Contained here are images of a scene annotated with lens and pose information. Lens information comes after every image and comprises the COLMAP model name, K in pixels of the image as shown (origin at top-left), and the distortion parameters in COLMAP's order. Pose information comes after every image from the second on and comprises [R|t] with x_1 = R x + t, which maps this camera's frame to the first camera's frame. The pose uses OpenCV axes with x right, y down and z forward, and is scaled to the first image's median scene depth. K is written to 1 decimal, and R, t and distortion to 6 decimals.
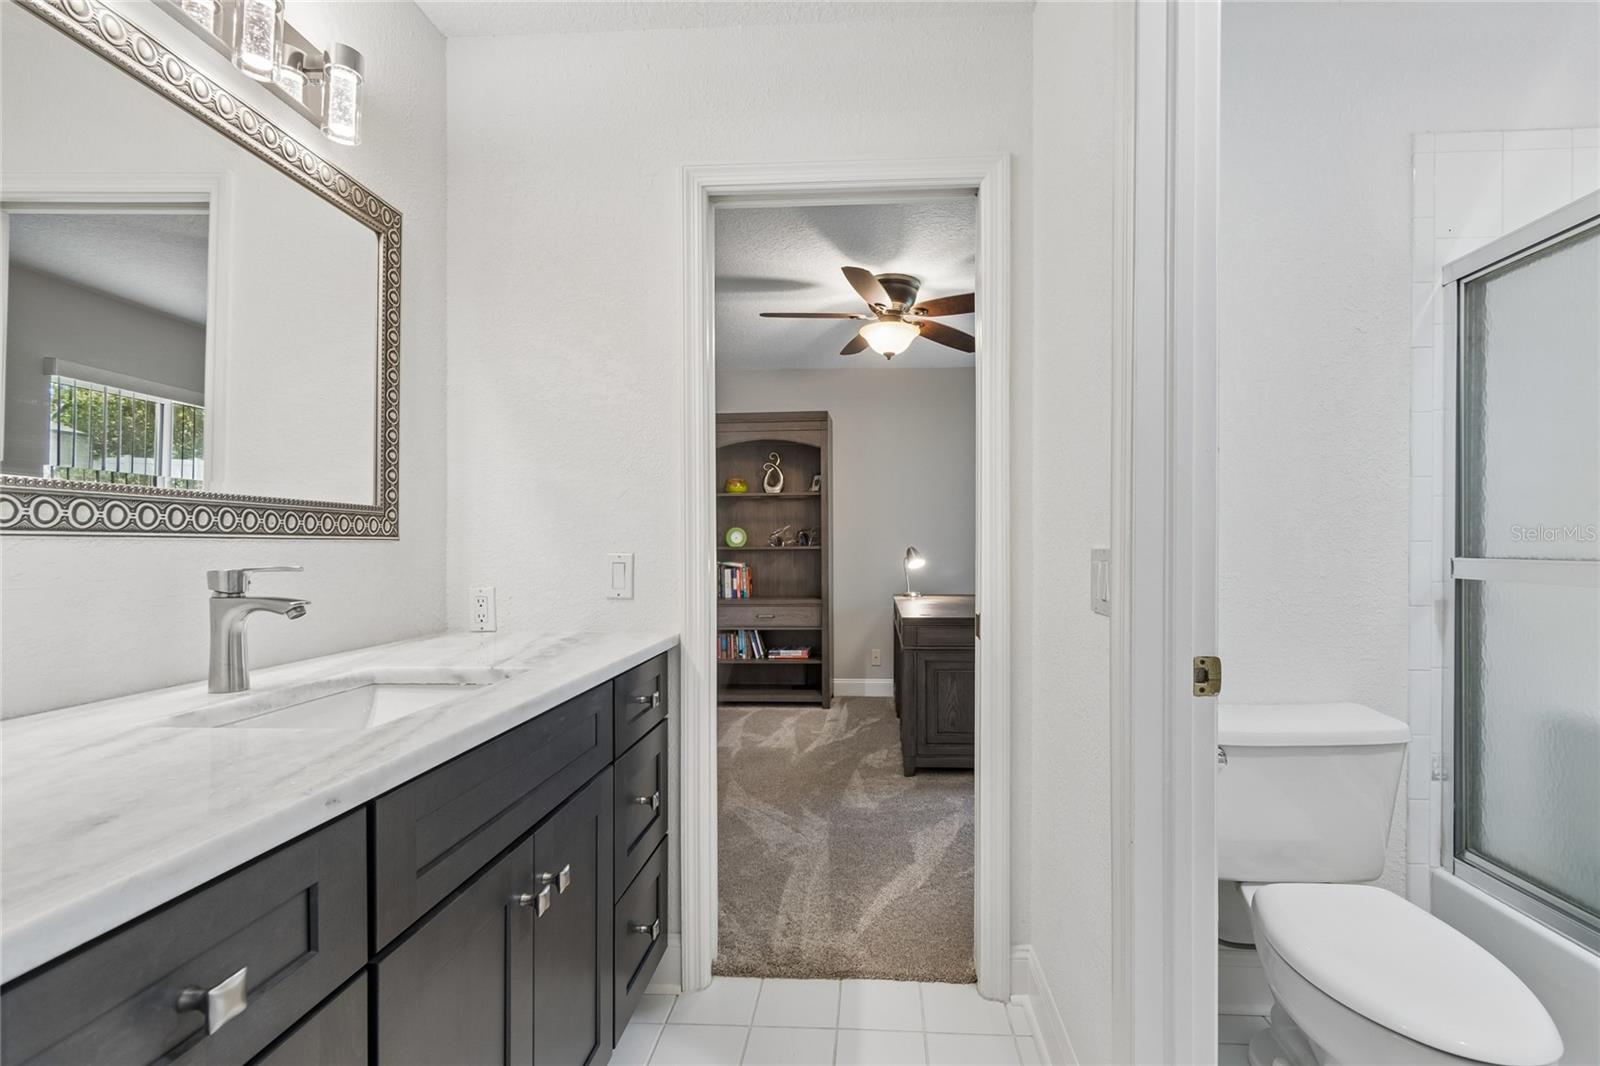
lens RADIAL K [[717.9, 0, 824.2], [0, 717.9, 554.6], [0, 0, 1]] dist [0.003972, -0.001667]
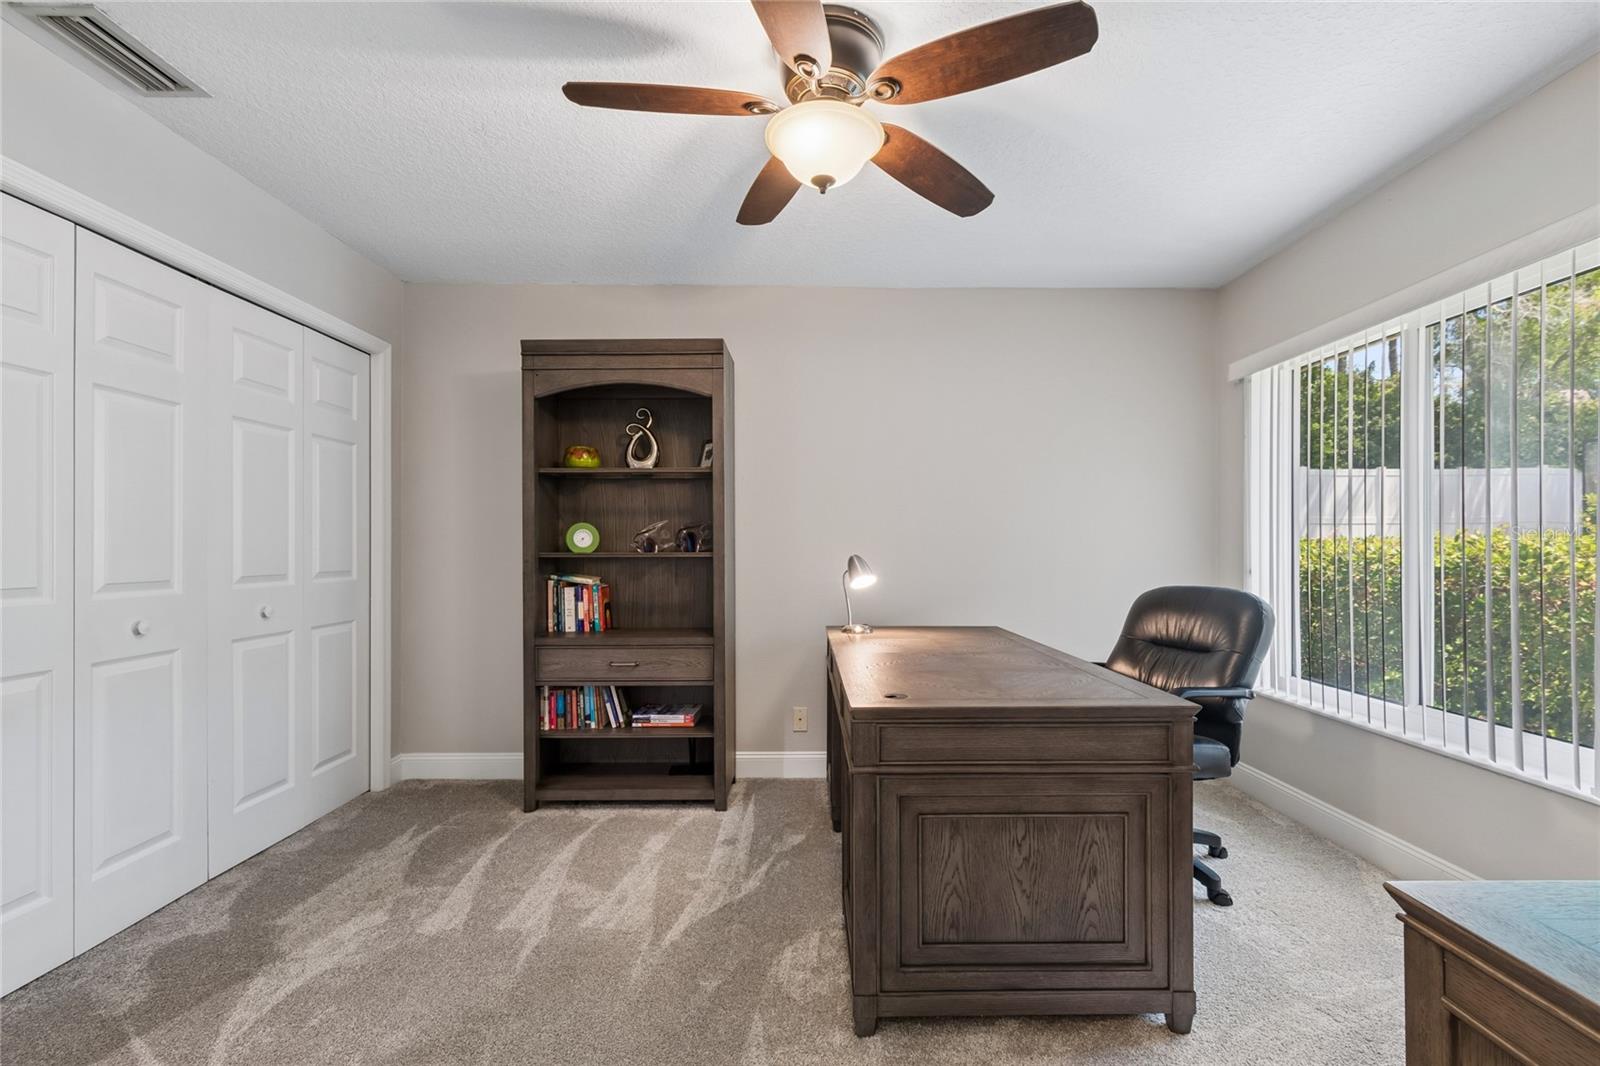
lens RADIAL K [[717.9, 0, 803.5], [0, 717.9, 553.5], [0, 0, 1]] dist [0.003972, -0.001667]
pose [[0.997289, 0.001219, 0.073568, 0.028644], [-0.001010, 0.999995, -0.002874, -0.009449], [-0.073571, 0.002792, 0.997286, 0.362218]]
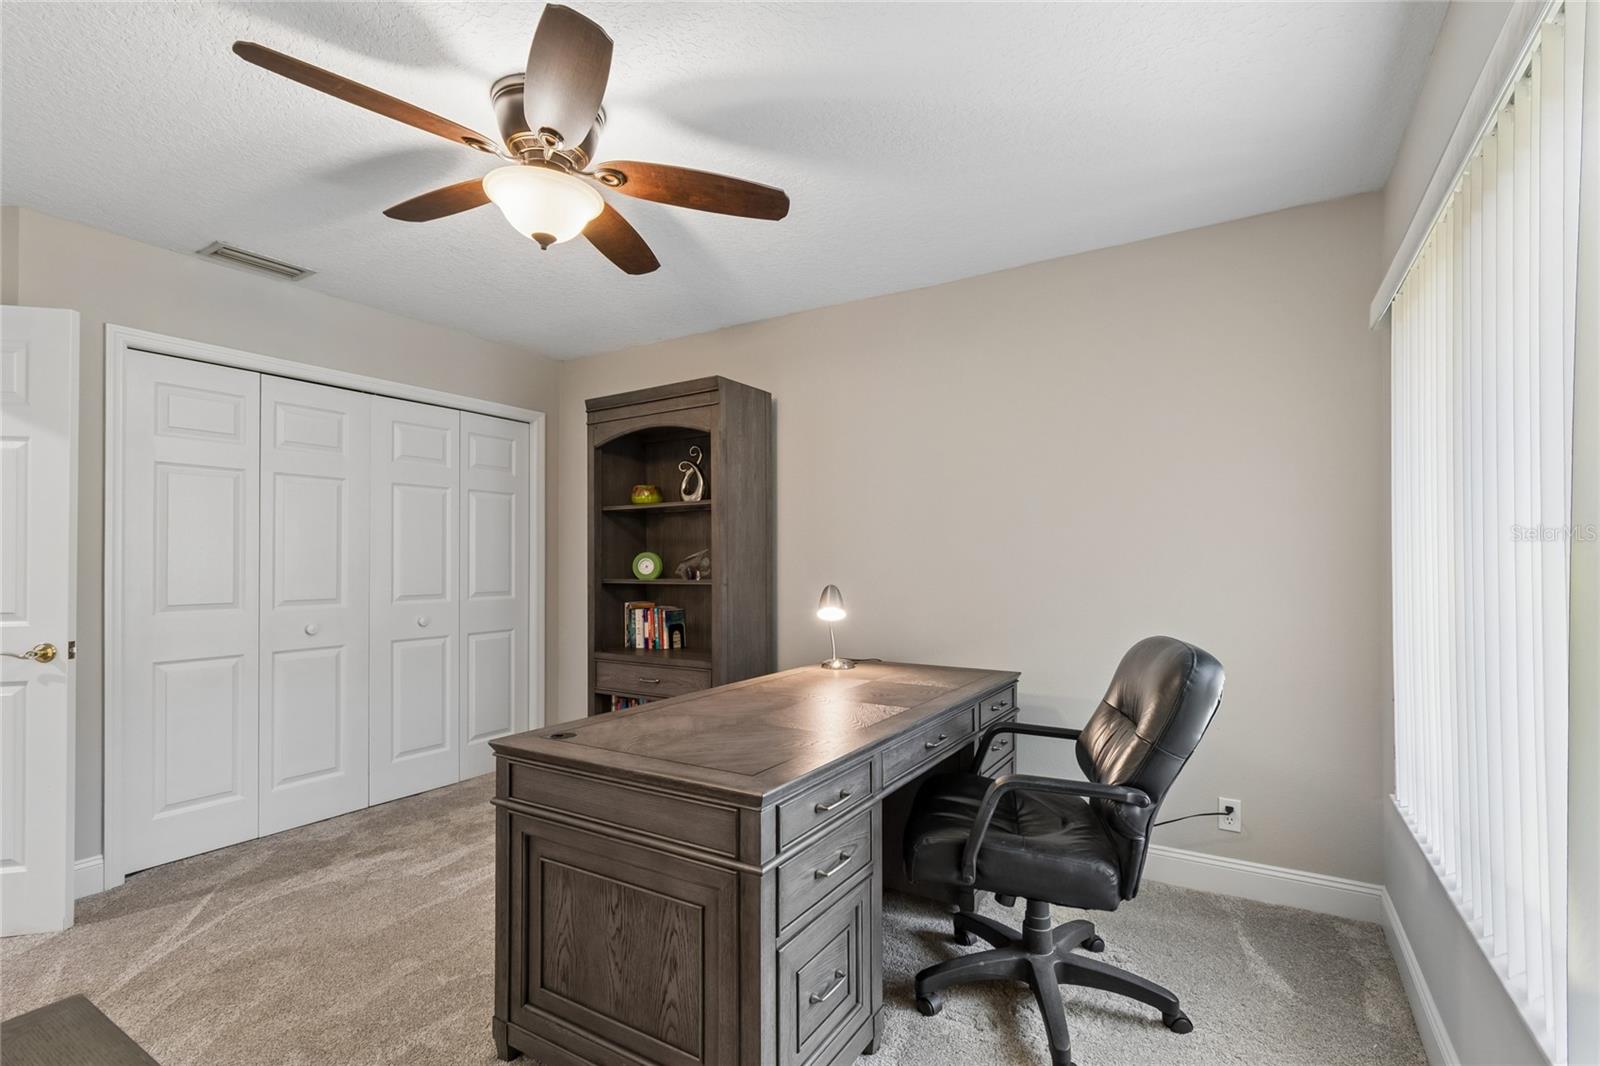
lens RADIAL K [[717.9, 0, 809.0], [0, 717.9, 562.8], [0, 0, 1]] dist [0.003972, -0.001667]
pose [[0.888583, 0.000221, -0.458717, 0.374954], [-0.004169, 0.999962, -0.007594, -0.023951], [0.458698, 0.008660, 0.888550, 0.451632]]
